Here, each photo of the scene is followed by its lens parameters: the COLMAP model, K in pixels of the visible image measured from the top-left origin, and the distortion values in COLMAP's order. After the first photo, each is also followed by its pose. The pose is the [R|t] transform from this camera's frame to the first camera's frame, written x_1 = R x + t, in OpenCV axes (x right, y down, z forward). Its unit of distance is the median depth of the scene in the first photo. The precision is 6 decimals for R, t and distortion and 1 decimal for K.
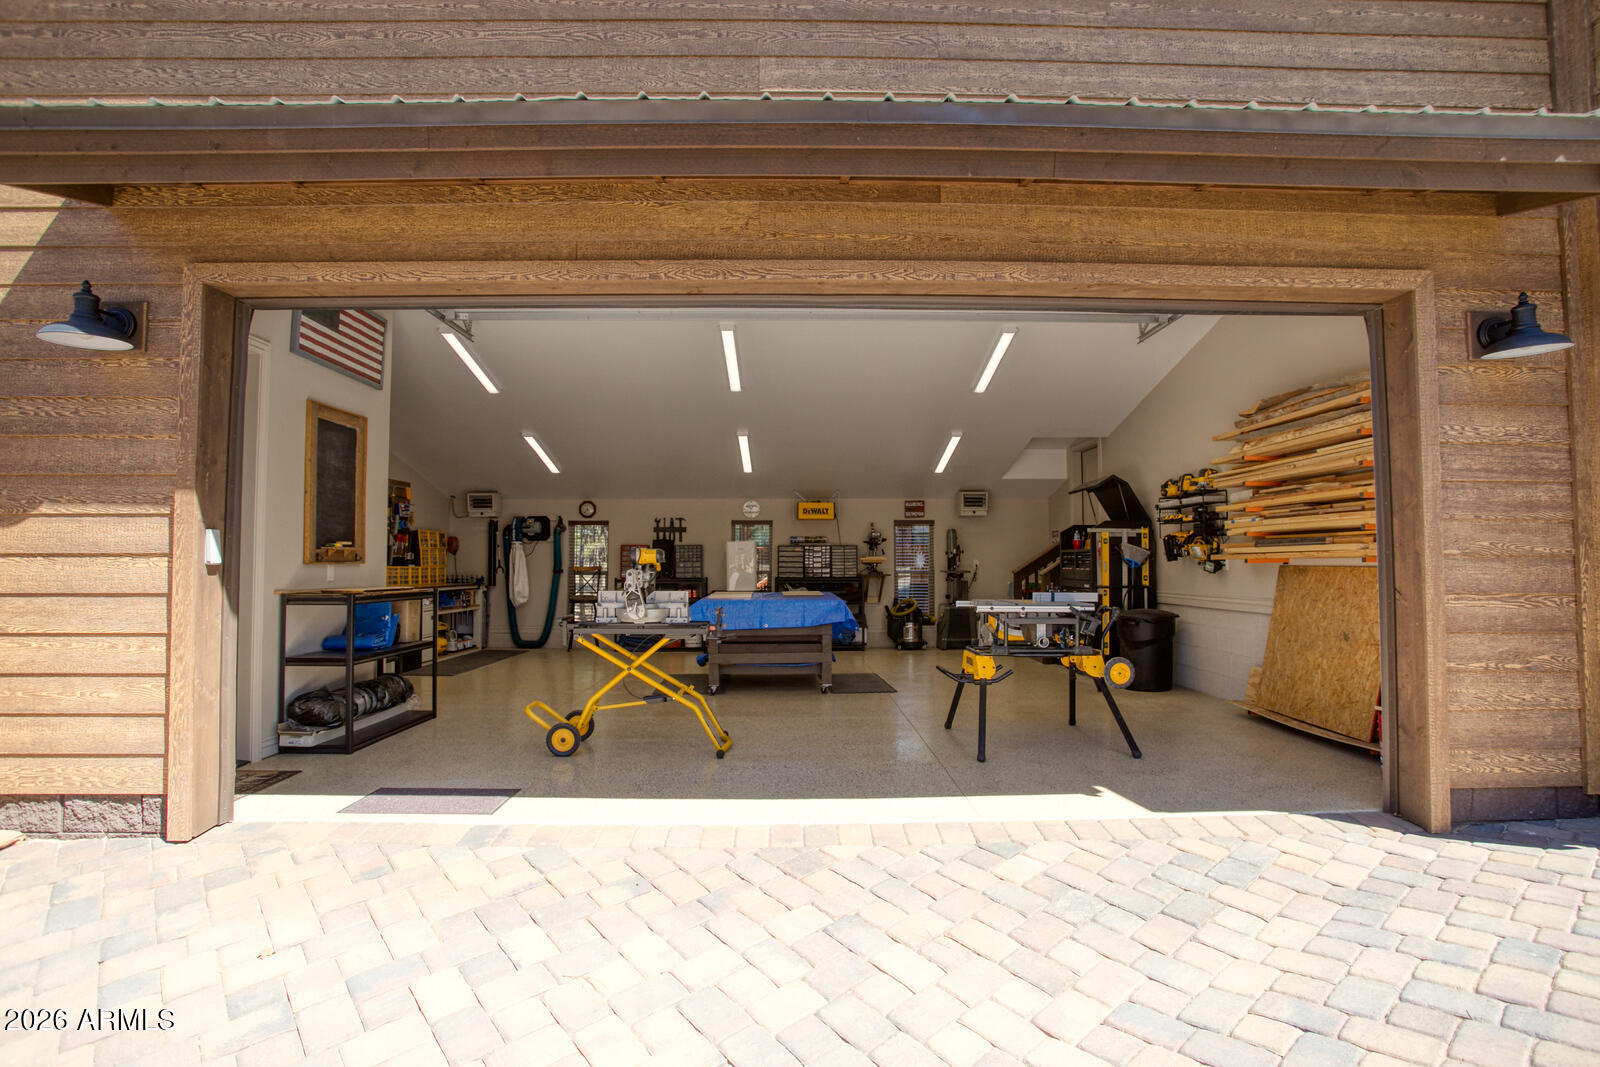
lens RADIAL K [[779.0, 0, 800.8], [0, 779.0, 532.1], [0, 0, 1]] dist [-0.046571, 0.006080]
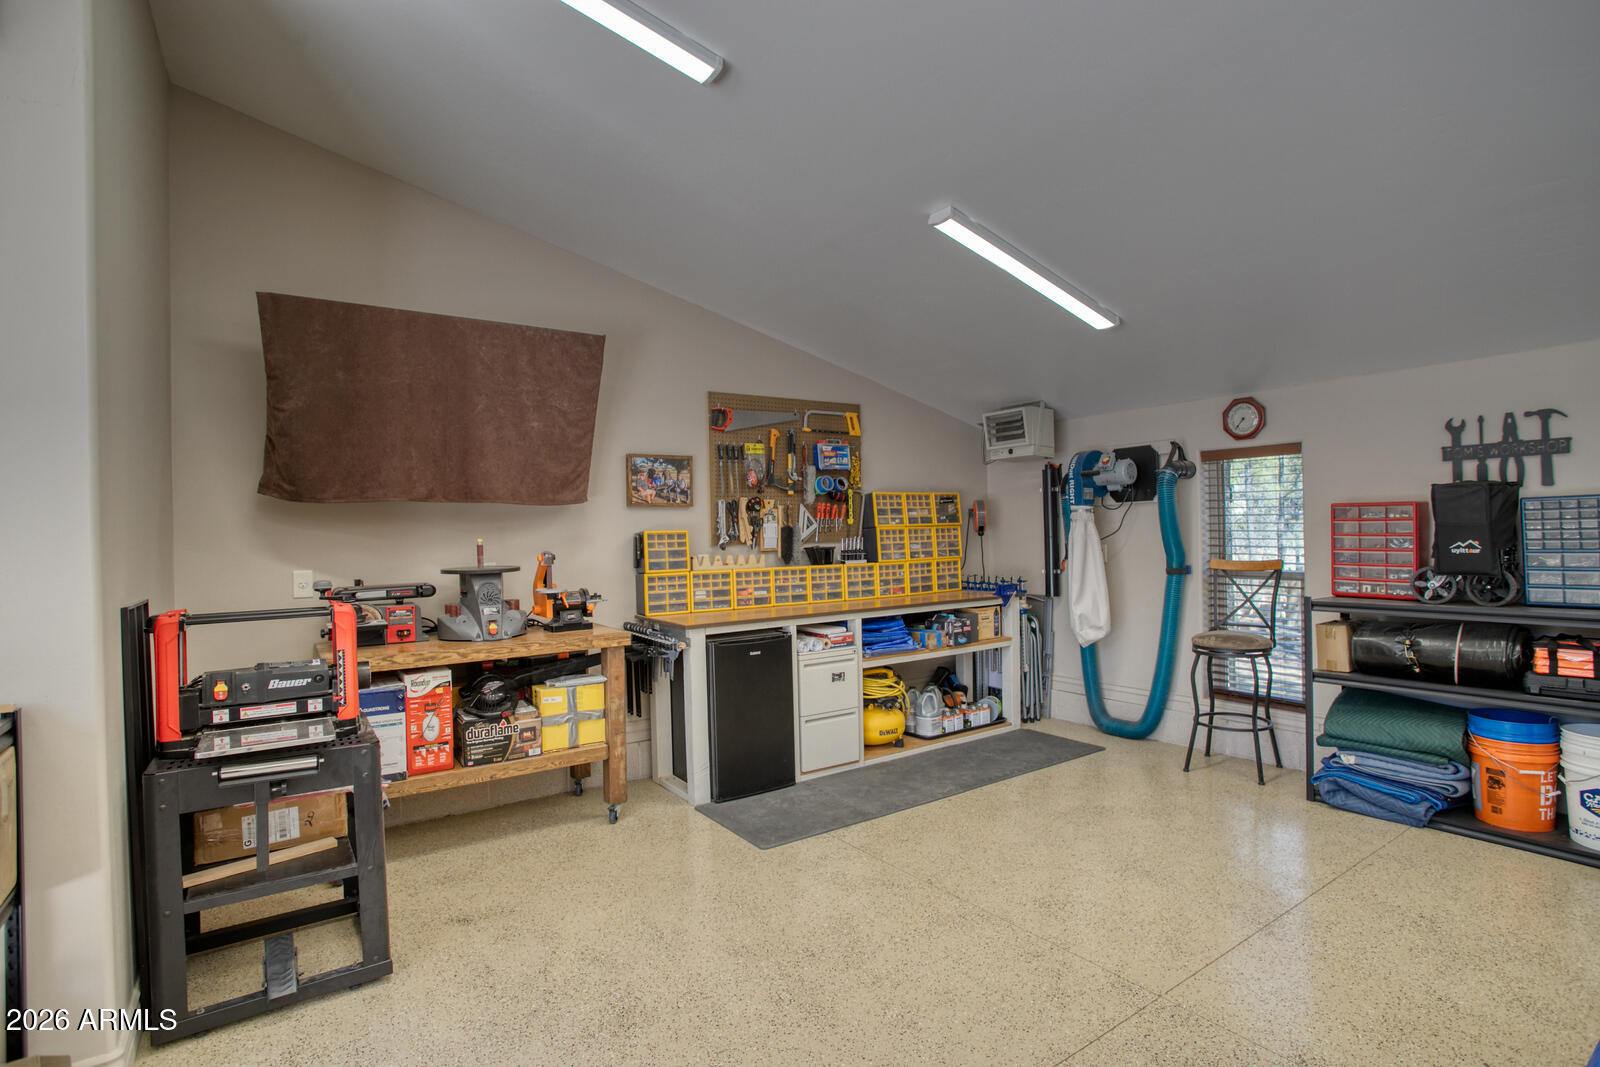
lens RADIAL K [[840.3, 0, 804.3], [0, 840.3, 538.4], [0, 0, 1]] dist [-0.001909, -0.000111]
pose [[0.587953, -0.006406, -0.808870, -0.058107], [0.049420, 0.998385, 0.028016, 0.009344], [0.807384, -0.056447, 0.587320, 0.563096]]
